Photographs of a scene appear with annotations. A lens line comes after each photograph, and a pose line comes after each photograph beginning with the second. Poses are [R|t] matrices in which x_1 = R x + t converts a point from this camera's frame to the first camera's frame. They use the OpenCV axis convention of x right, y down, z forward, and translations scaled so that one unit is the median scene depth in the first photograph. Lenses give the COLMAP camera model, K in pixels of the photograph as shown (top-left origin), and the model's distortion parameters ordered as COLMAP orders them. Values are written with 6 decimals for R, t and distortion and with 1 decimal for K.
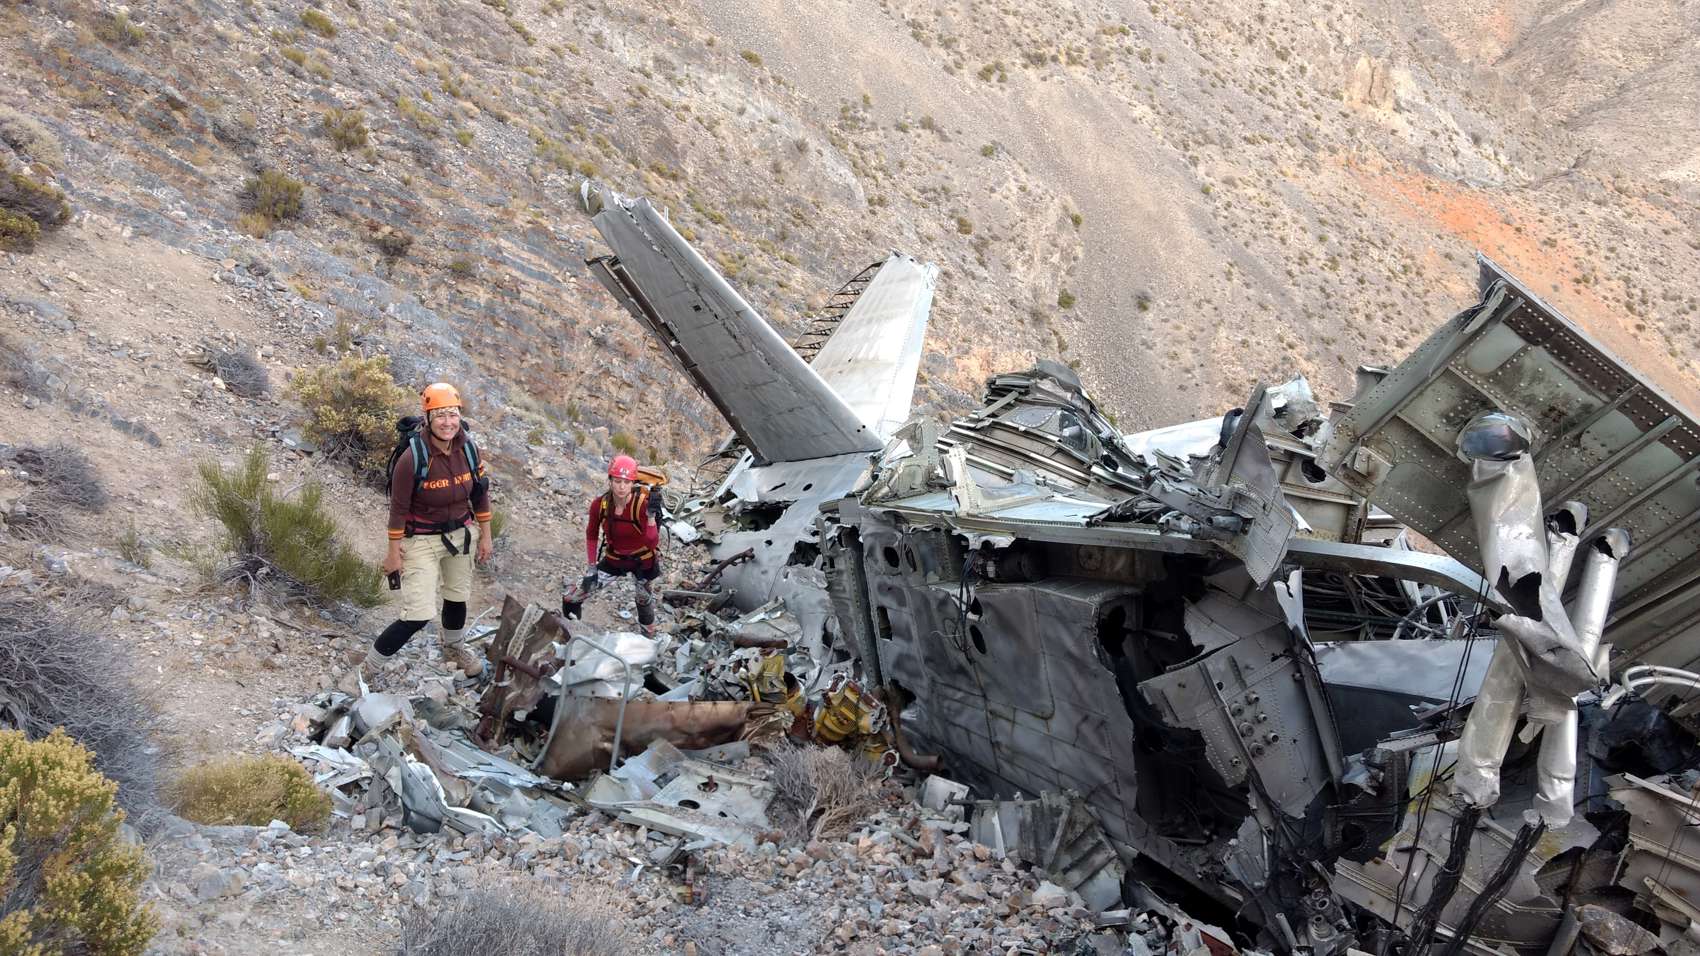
lens RADIAL K [[1339.1, 0, 853.9], [0, 1339.1, 464.6], [0, 0, 1]] dist [0.021320, 0.031466]
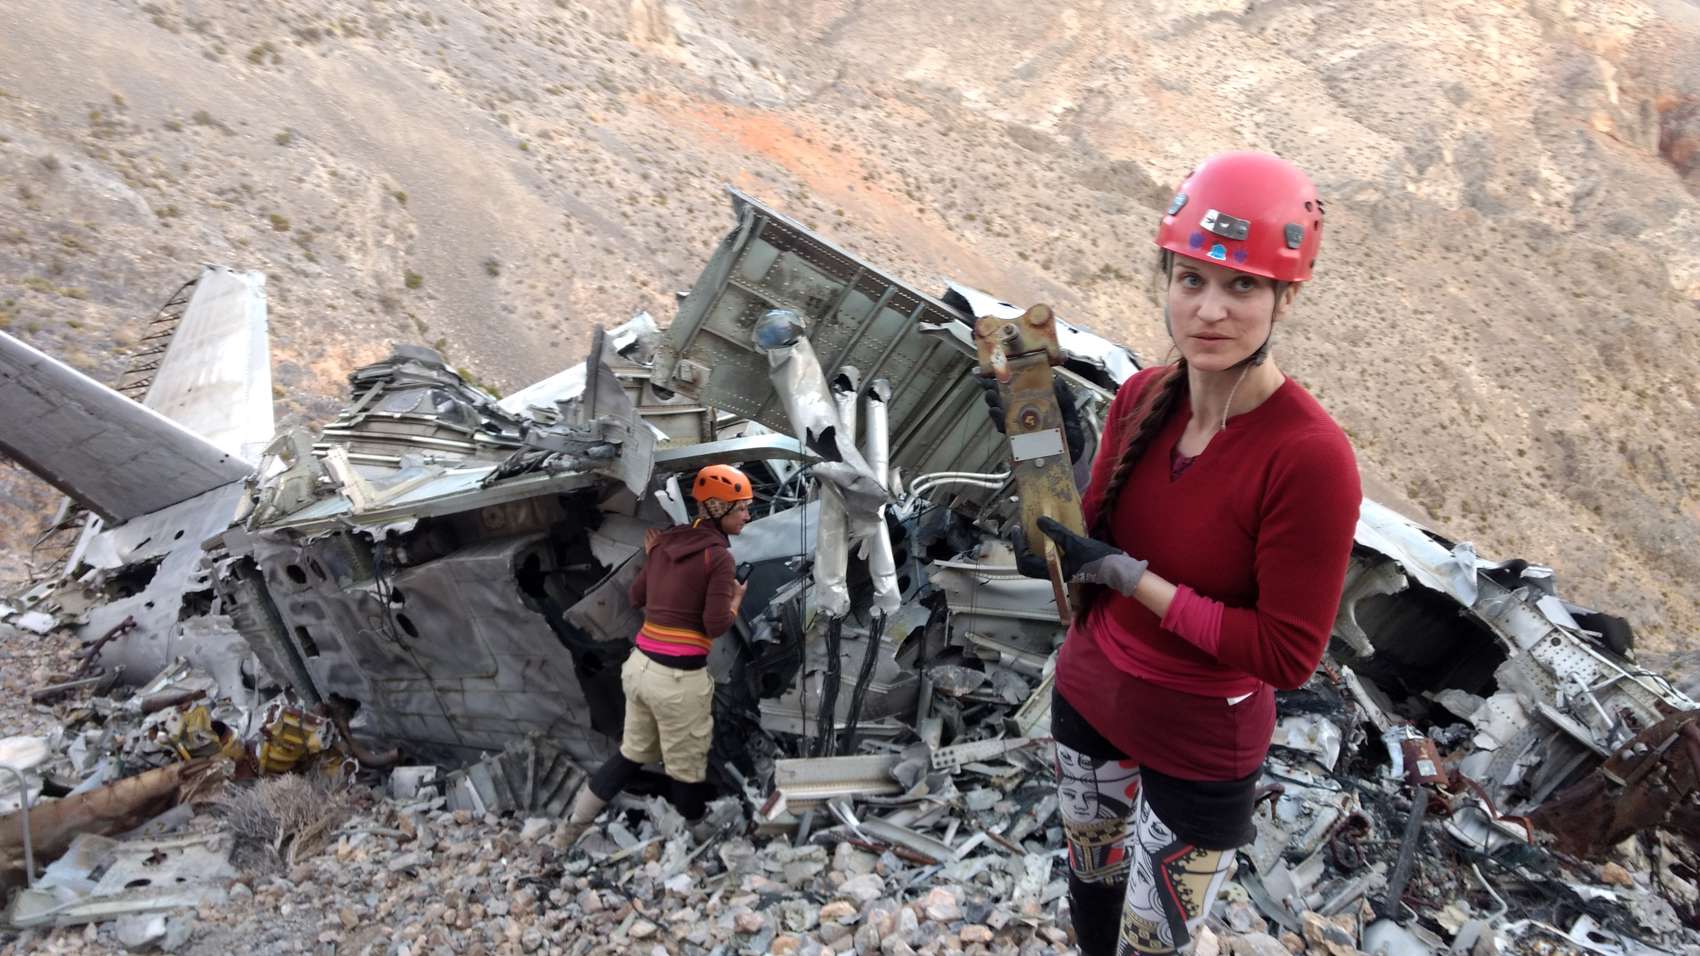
lens RADIAL K [[1339.1, 0, 853.4], [0, 1339.1, 466.2], [0, 0, 1]] dist [0.021320, 0.031466]
pose [[0.873705, -0.251267, 0.416540, -0.000466], [0.238219, 0.967573, 0.083990, 0.000543], [-0.424136, 0.025845, 0.905230, -0.005478]]
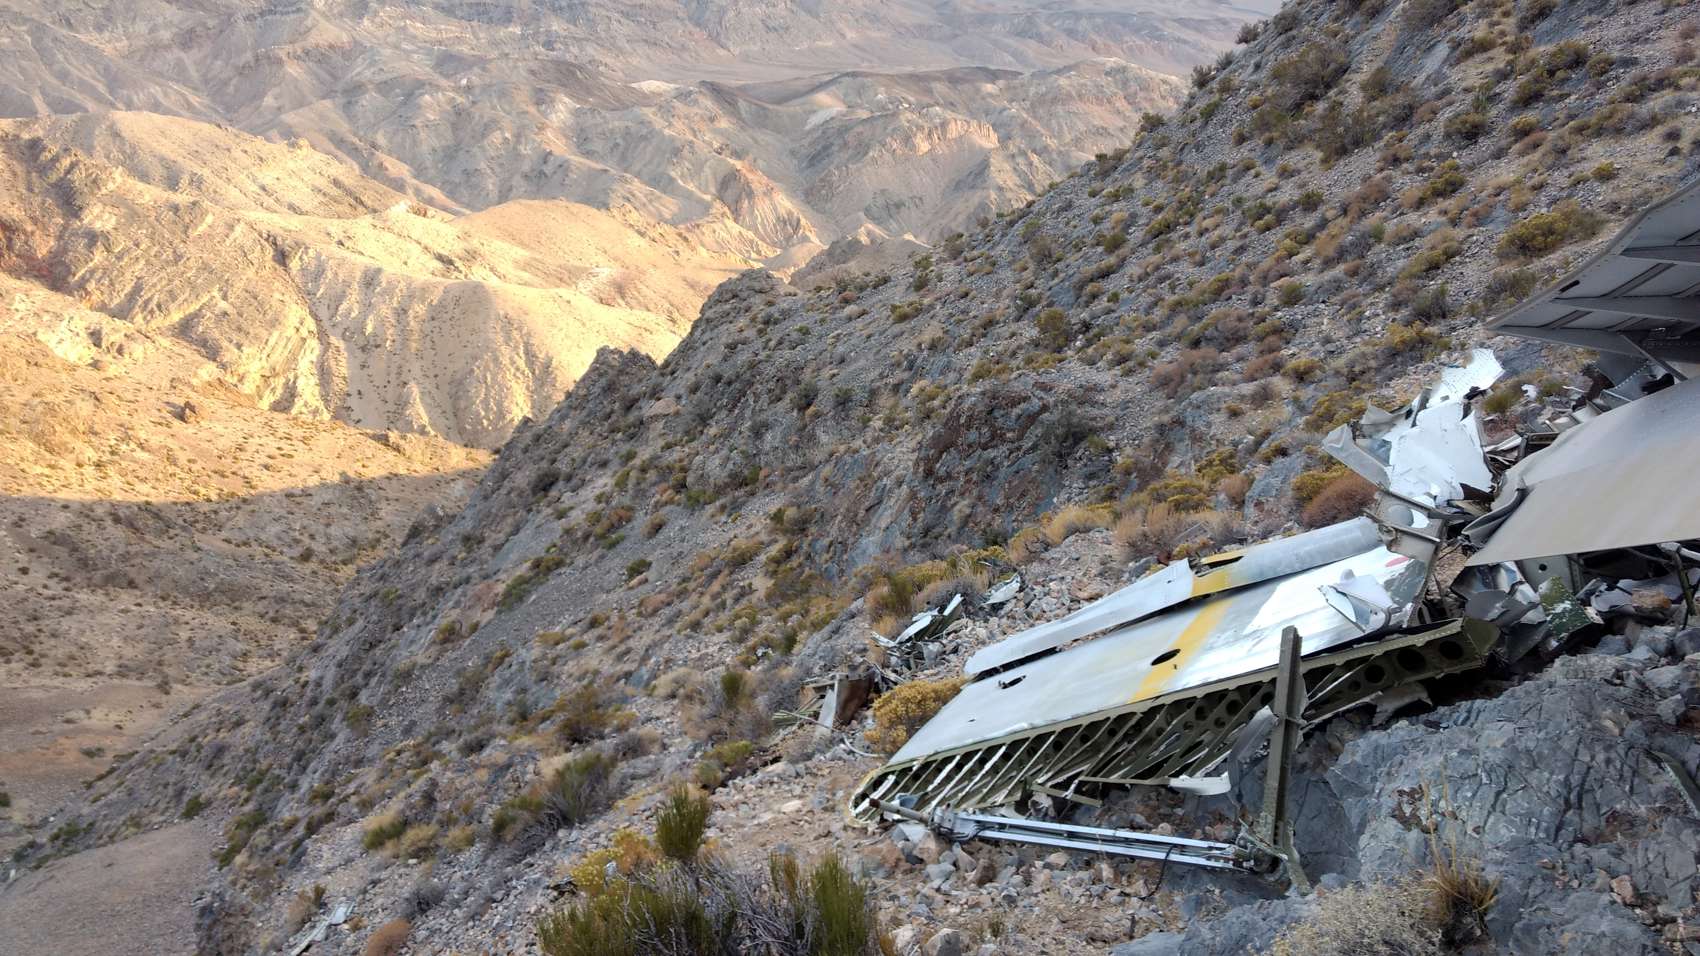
lens RADIAL K [[1339.1, 0, 849.2], [0, 1339.1, 457.4], [0, 0, 1]] dist [0.021320, 0.031466]
pose [[-0.081265, -0.445733, 0.891470, 0.054304], [0.474782, 0.769115, 0.427836, 0.014926], [-0.876343, 0.458022, 0.149124, 0.076720]]
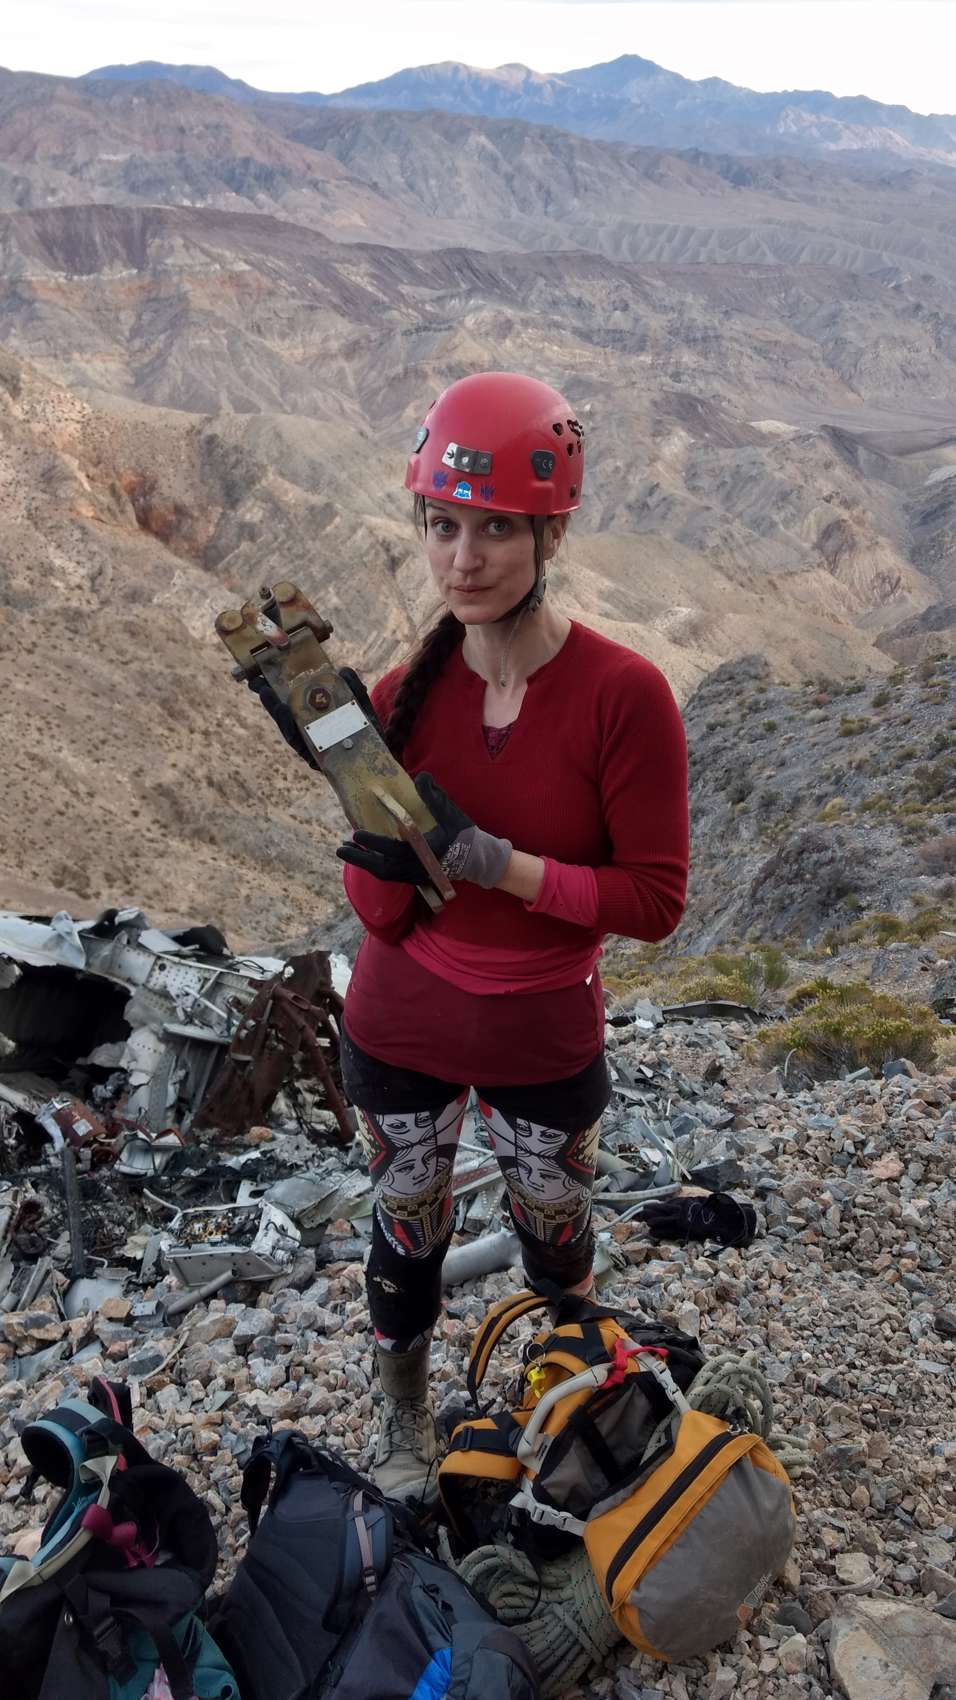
lens RADIAL K [[1339.1, 0, 500.0], [0, 1339.1, 850.1], [0, 0, 1]] dist [0.021320, 0.031466]
pose [[0.257173, -0.463863, 0.847758, 0.000839], [0.445537, 0.835378, 0.321932, 0.001899], [-0.857531, 0.294916, 0.421505, -0.007889]]
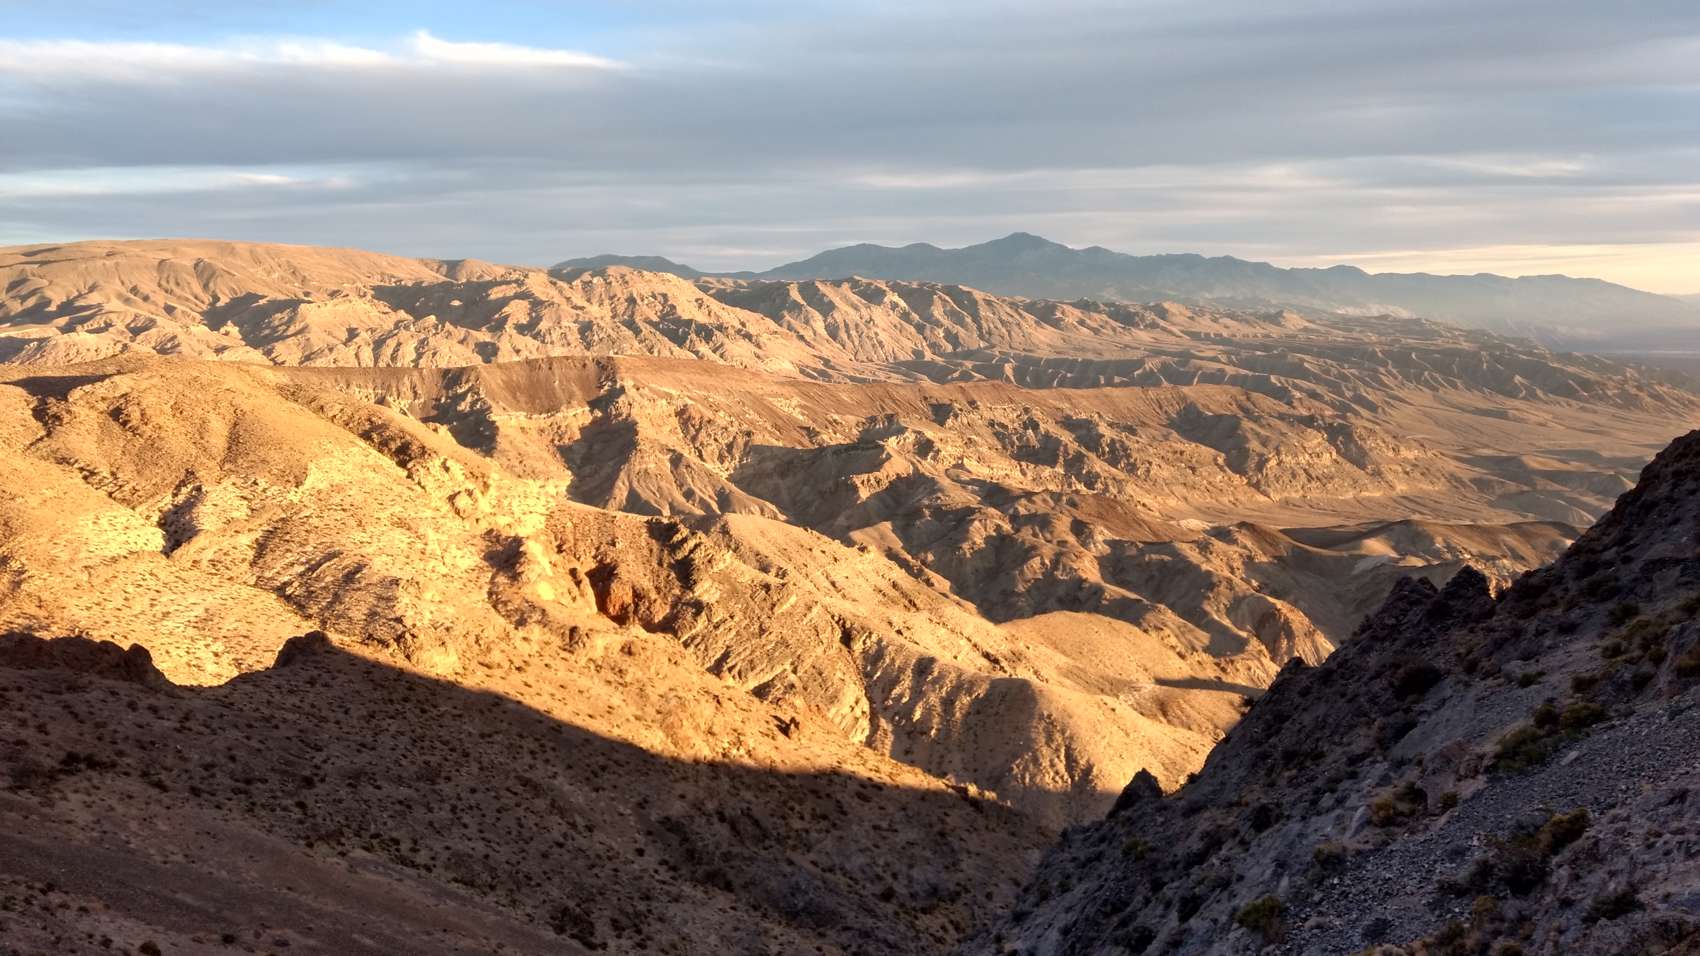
lens RADIAL K [[1339.1, 0, 850.3], [0, 1339.1, 456.4], [0, 0, 1]] dist [0.021320, 0.031466]
pose [[0.298103, -0.136442, 0.944732, 0.218519], [0.477927, 0.878072, -0.023992, 0.123795], [-0.826269, 0.458665, 0.326965, 0.408509]]
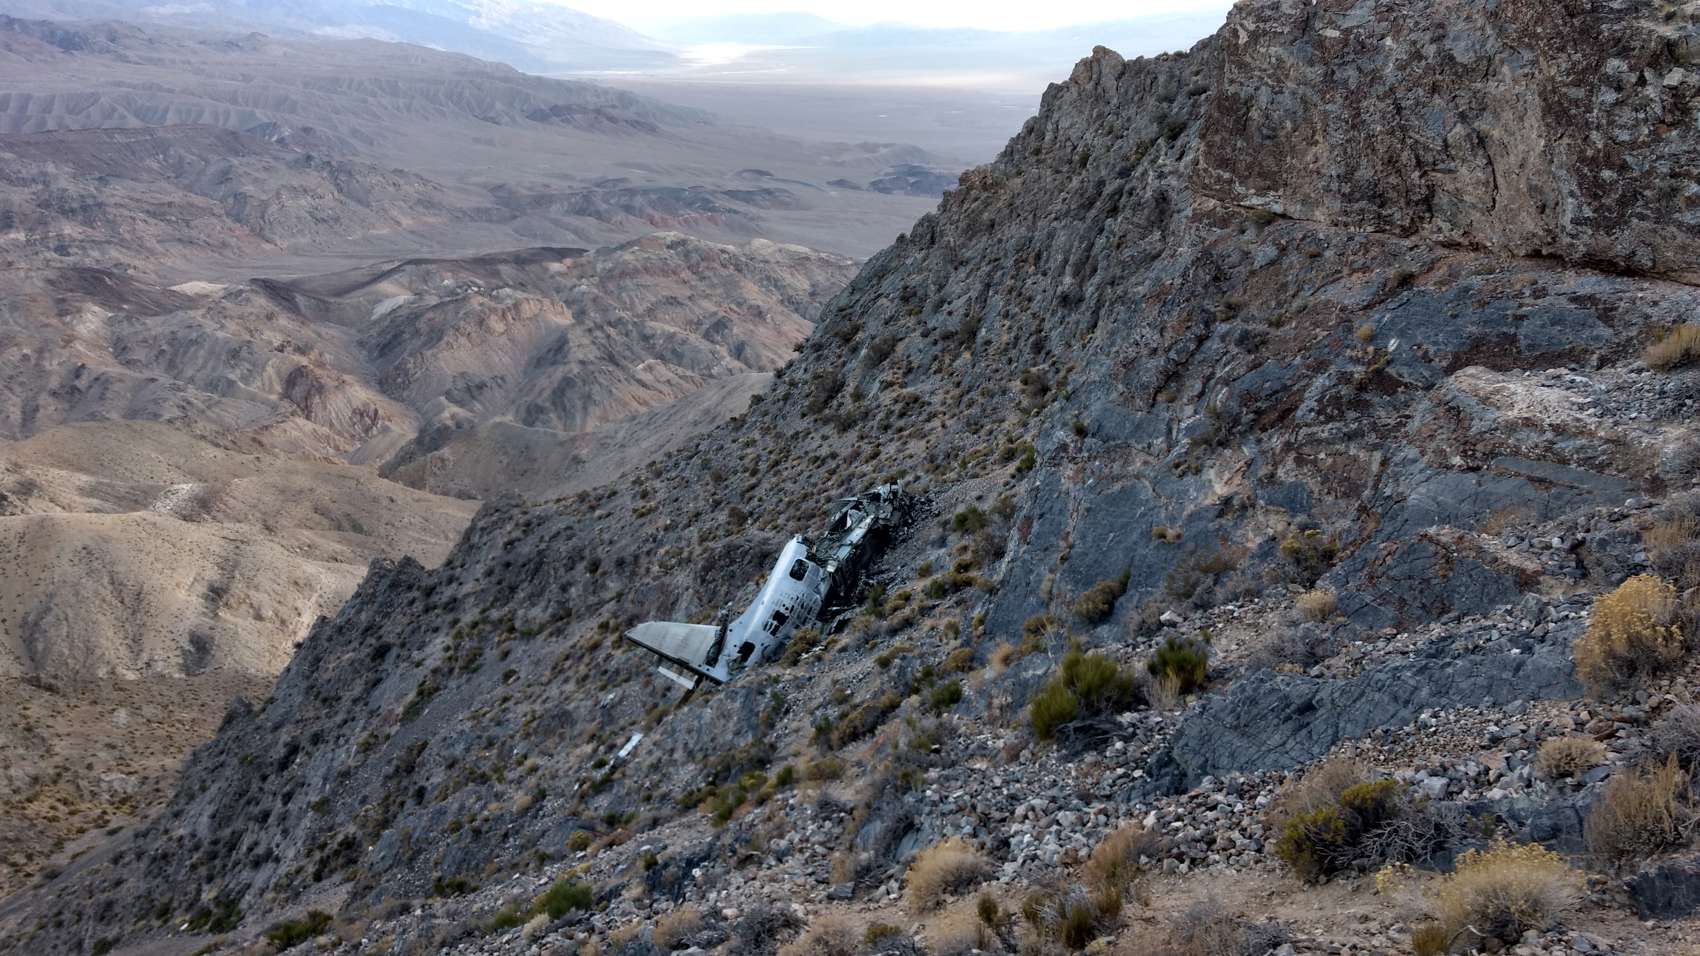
lens RADIAL K [[1339.1, 0, 840.8], [0, 1339.1, 445.1], [0, 0, 1]] dist [0.021320, 0.031466]
pose [[-0.387858, -0.301682, 0.870950, -0.481639], [0.441421, 0.768714, 0.462846, -0.299539], [-0.809144, 0.563974, -0.164982, 0.143349]]
